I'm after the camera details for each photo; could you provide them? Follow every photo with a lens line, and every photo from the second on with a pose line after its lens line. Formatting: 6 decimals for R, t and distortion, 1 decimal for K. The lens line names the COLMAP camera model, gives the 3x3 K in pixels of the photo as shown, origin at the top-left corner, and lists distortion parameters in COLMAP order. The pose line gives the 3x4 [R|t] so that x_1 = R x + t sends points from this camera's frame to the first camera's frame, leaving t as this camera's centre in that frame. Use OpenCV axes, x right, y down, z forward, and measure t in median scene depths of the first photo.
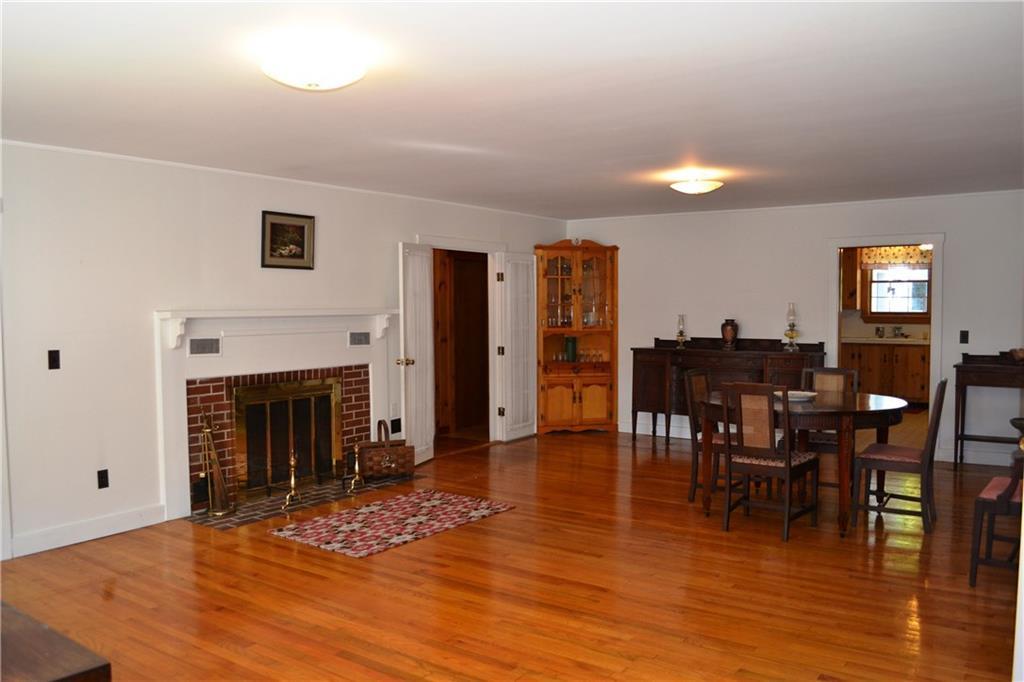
lens RADIAL K [[819.7, 0, 507.8], [0, 819.7, 343.7], [0, 0, 1]] dist [-0.081154, 0.006691]
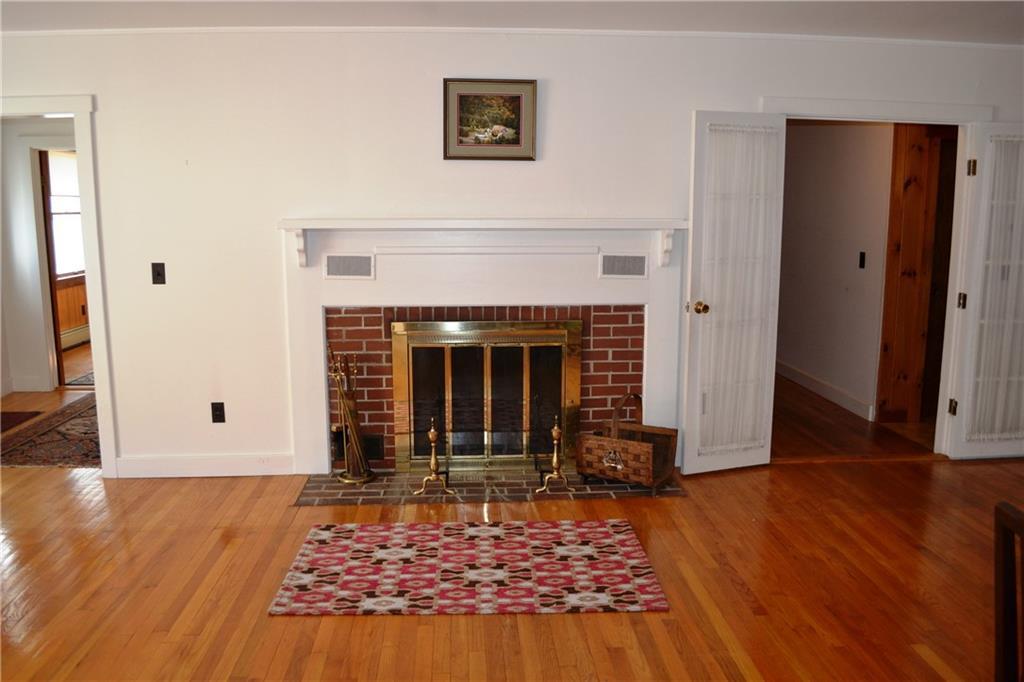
lens RADIAL K [[819.7, 0, 507.8], [0, 819.7, 343.7], [0, 0, 1]] dist [-0.081154, 0.006691]
pose [[0.631497, 0.132244, -0.764018, 0.277926], [-0.041874, 0.989727, 0.136701, -0.030720], [0.774247, -0.054333, 0.630547, 0.528583]]
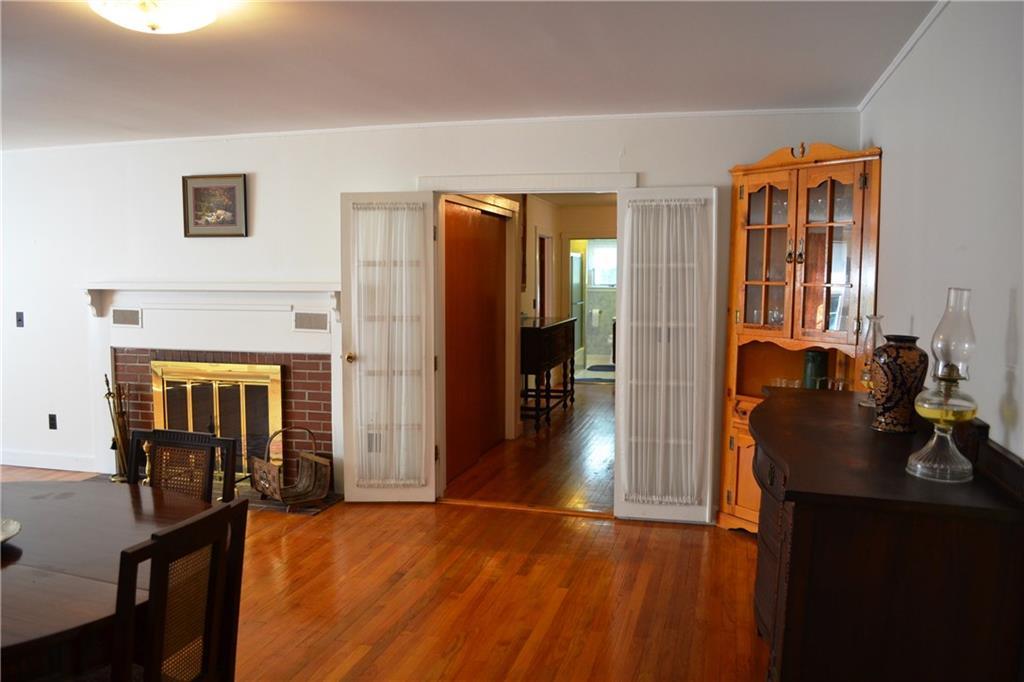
lens RADIAL K [[819.7, 0, 507.8], [0, 819.7, 343.7], [0, 0, 1]] dist [-0.081154, 0.006691]
pose [[0.348054, 0.087217, -0.933408, 0.641847], [-0.050697, 0.995957, 0.074157, -0.054270], [0.936103, 0.021510, 0.351069, 0.931498]]
